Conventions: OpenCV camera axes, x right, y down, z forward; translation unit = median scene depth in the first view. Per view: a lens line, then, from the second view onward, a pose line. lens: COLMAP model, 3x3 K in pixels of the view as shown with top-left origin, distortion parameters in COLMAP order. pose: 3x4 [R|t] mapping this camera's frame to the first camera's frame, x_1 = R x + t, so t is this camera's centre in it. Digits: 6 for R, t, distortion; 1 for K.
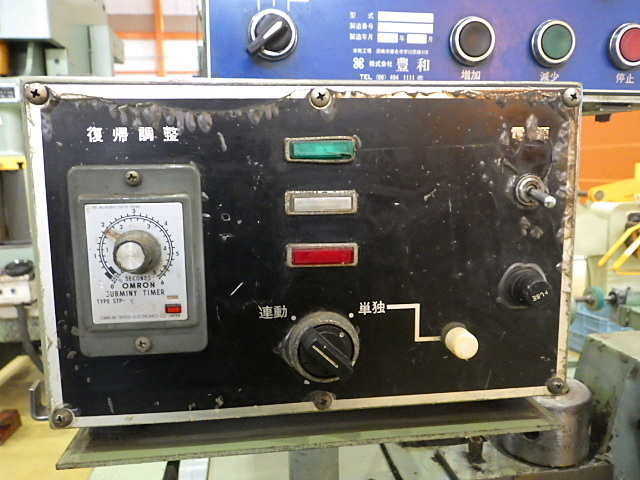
lens RADIAL K [[526.1, 0, 320.2], [0, 526.1, 243.3], [0, 0, 1]] dist [-0.003868, -0.001616]
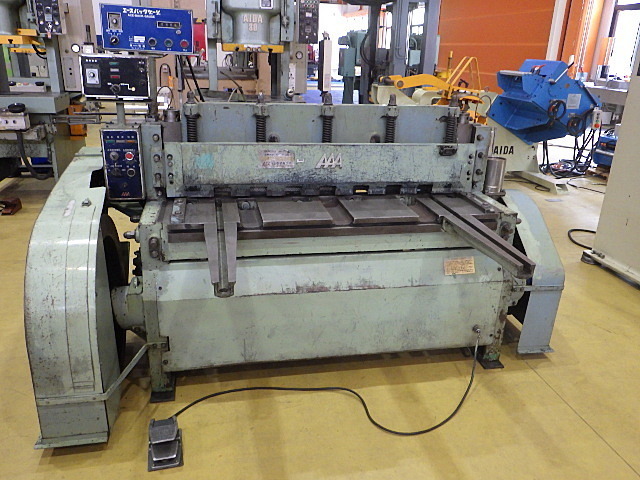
lens RADIAL K [[526.1, 0, 320.2], [0, 526.1, 243.3], [0, 0, 1]] dist [-0.003868, -0.001616]
pose [[0.996261, 0.026921, 0.082093, 1.671974], [-0.043999, 0.975853, 0.213950, 0.426812], [-0.074351, -0.216762, 0.973389, -5.044210]]
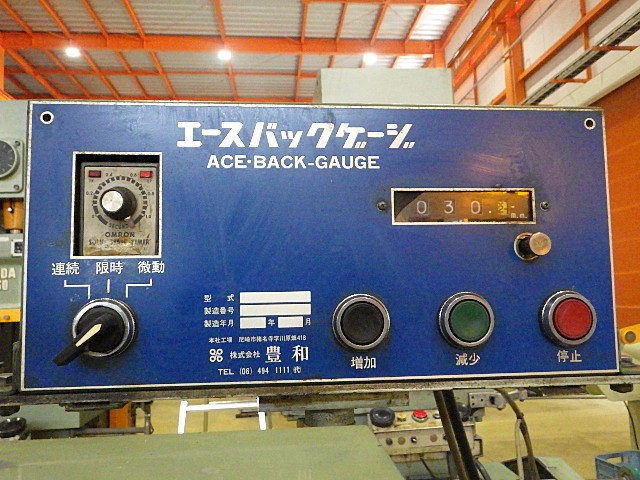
lens RADIAL K [[526.1, 0, 320.2], [0, 526.1, 243.3], [0, 0, 1]] dist [-0.003868, -0.001616]
pose [[0.998342, -0.021761, -0.053289, 0.275160], [0.008763, 0.972450, -0.232946, -0.319377], [0.056890, 0.232092, 0.971029, 0.196029]]
